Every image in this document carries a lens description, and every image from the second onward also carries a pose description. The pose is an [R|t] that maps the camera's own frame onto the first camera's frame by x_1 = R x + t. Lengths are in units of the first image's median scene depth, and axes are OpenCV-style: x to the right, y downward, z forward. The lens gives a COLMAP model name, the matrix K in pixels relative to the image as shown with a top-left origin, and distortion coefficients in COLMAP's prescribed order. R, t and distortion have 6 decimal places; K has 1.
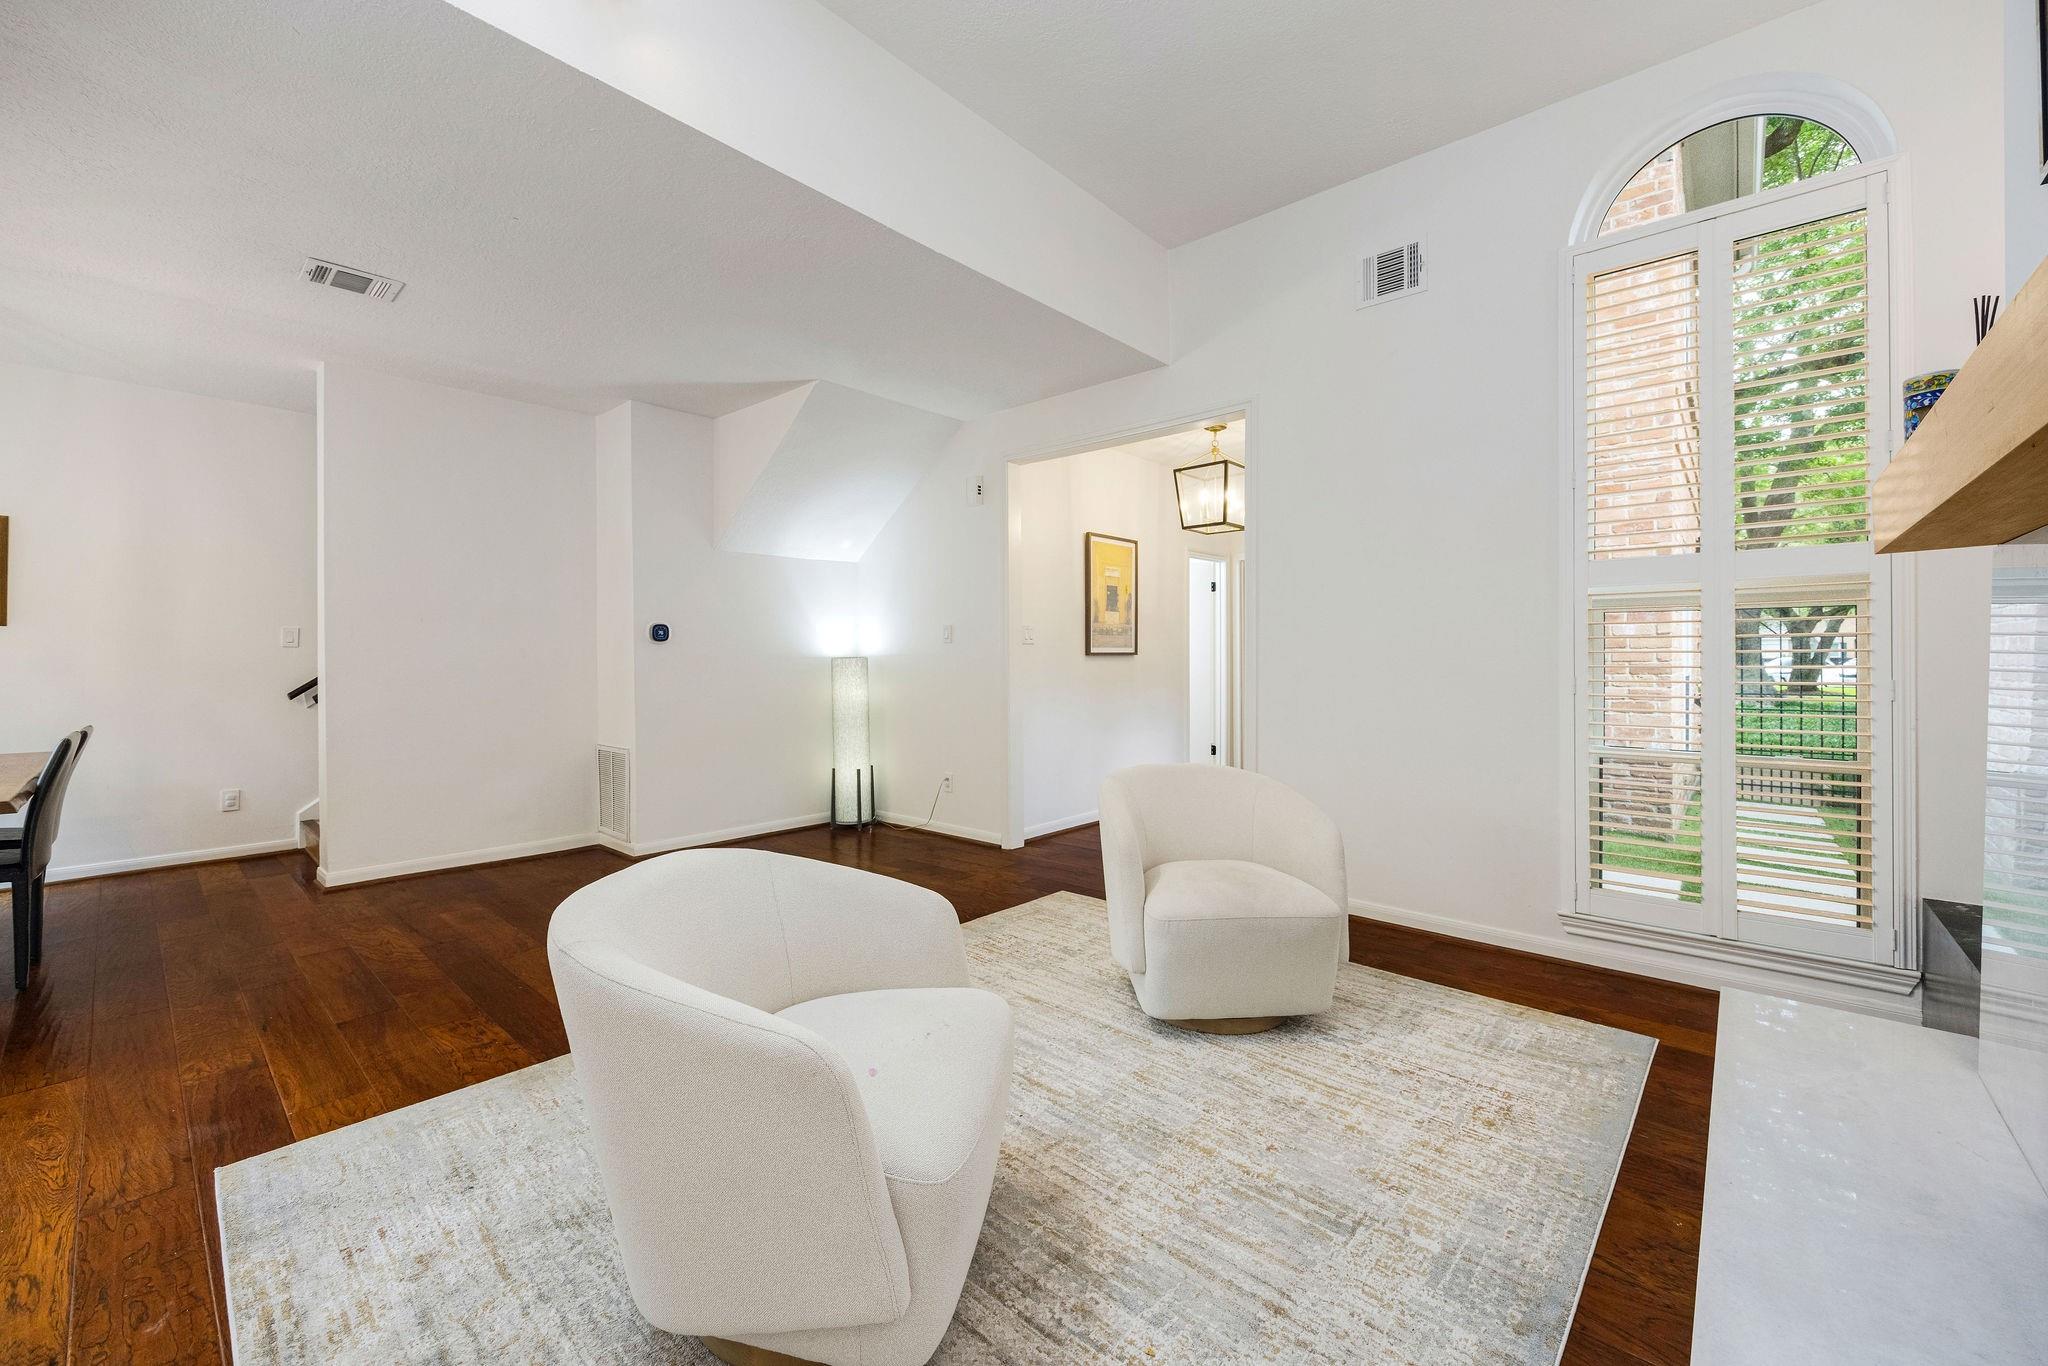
lens RADIAL K [[794.2, 0, 1021.2], [0, 794.2, 665.0], [0, 0, 1]] dist [-0.001216, -0.000568]
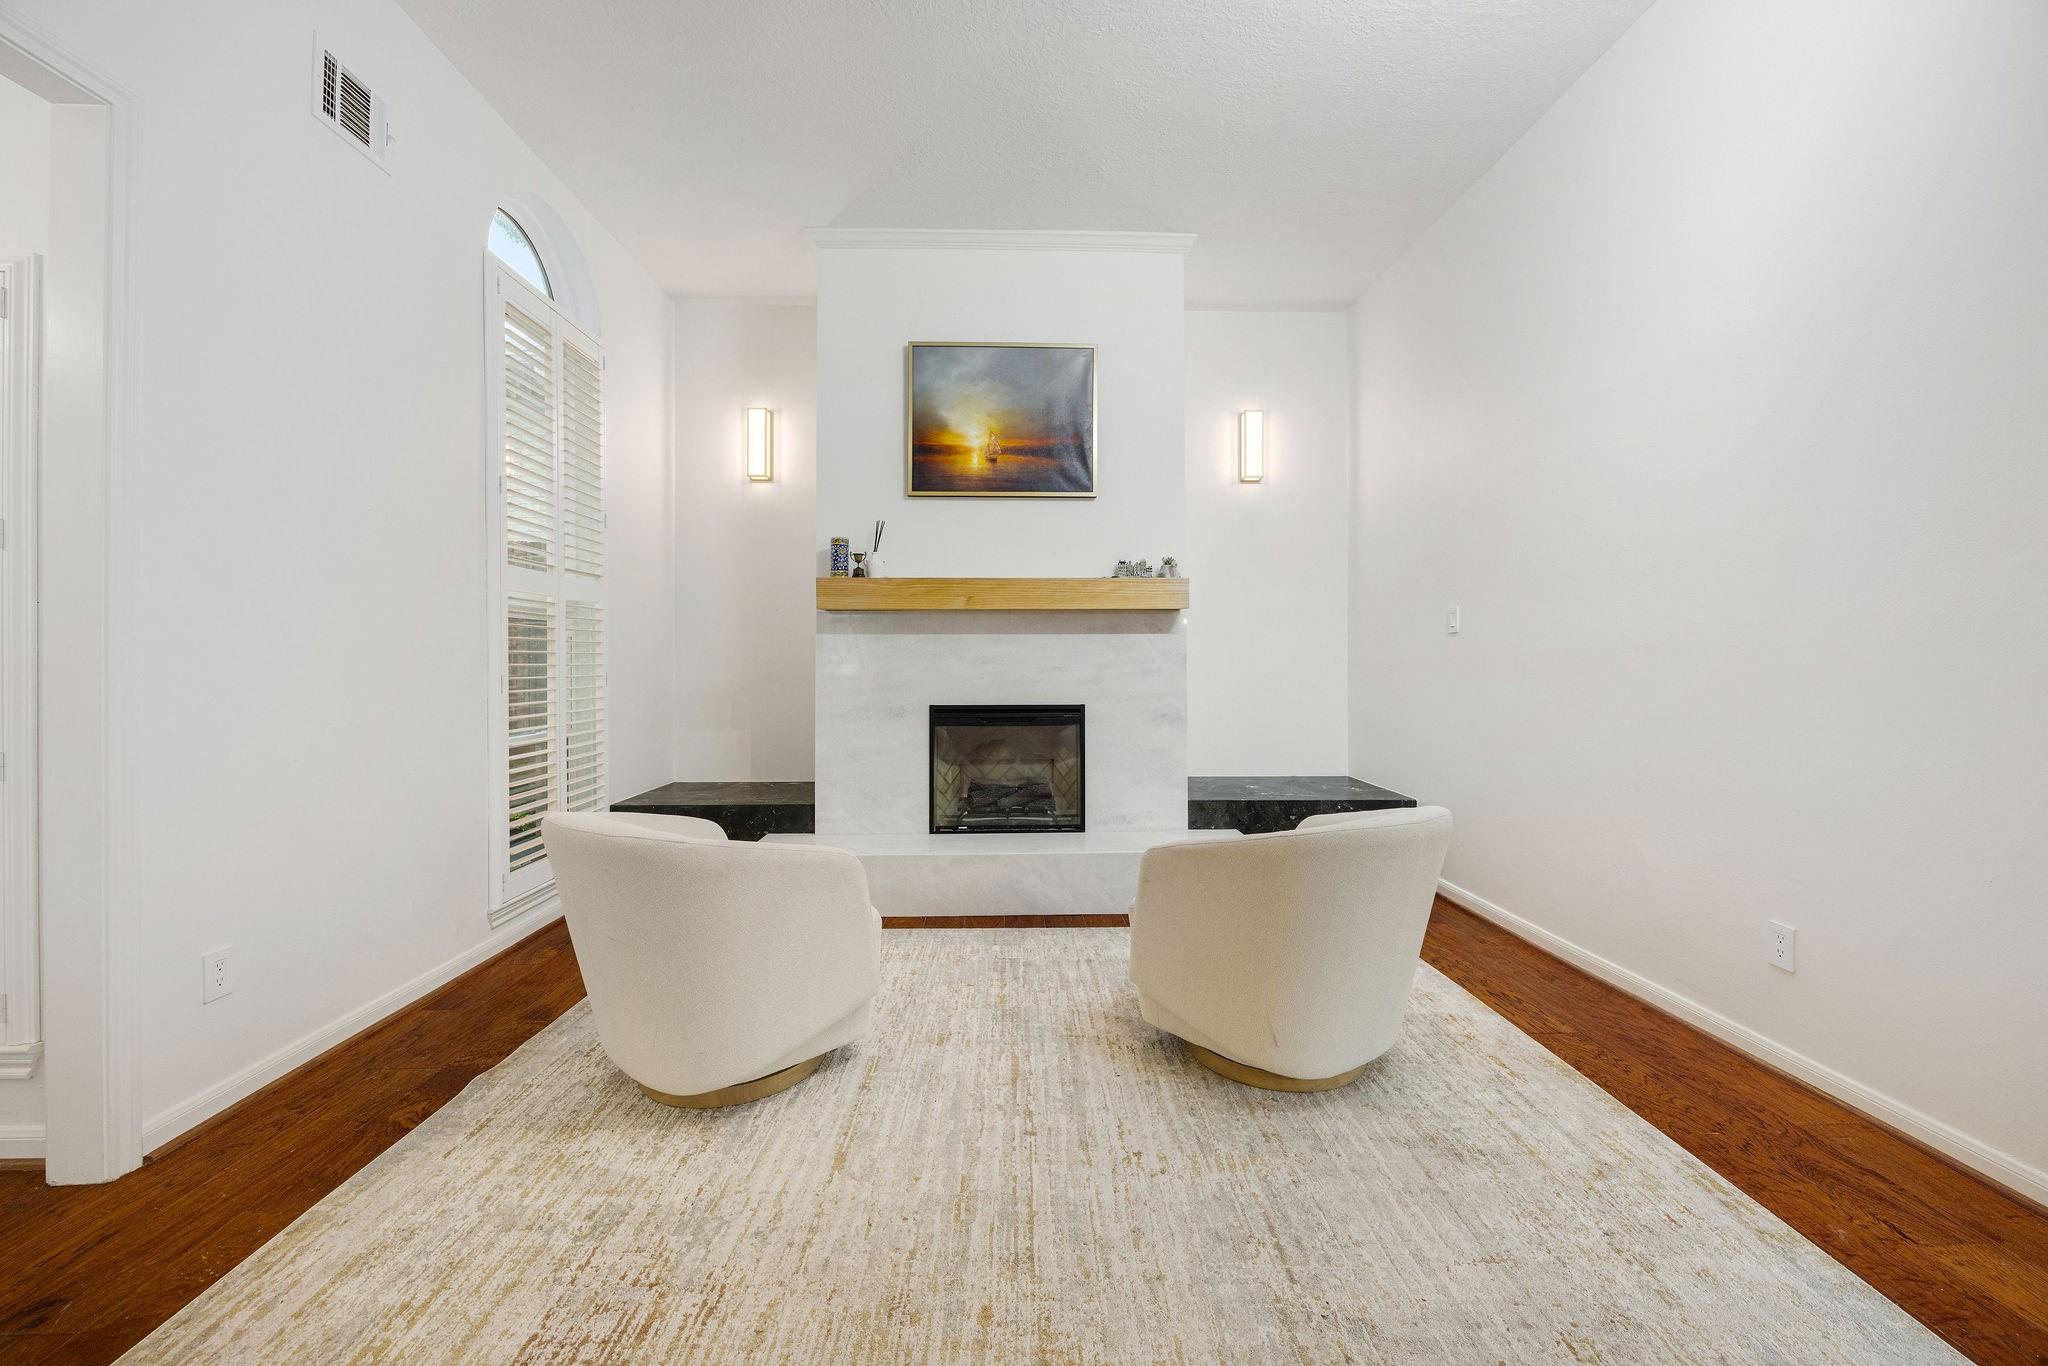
lens RADIAL K [[794.2, 0, 1021.2], [0, 794.2, 665.0], [0, 0, 1]] dist [-0.001216, -0.000568]
pose [[-0.682224, 0.000199, 0.731143, -0.771353], [0.008523, 0.999934, 0.007681, -0.003505], [-0.731094, 0.011472, -0.682181, 1.777200]]
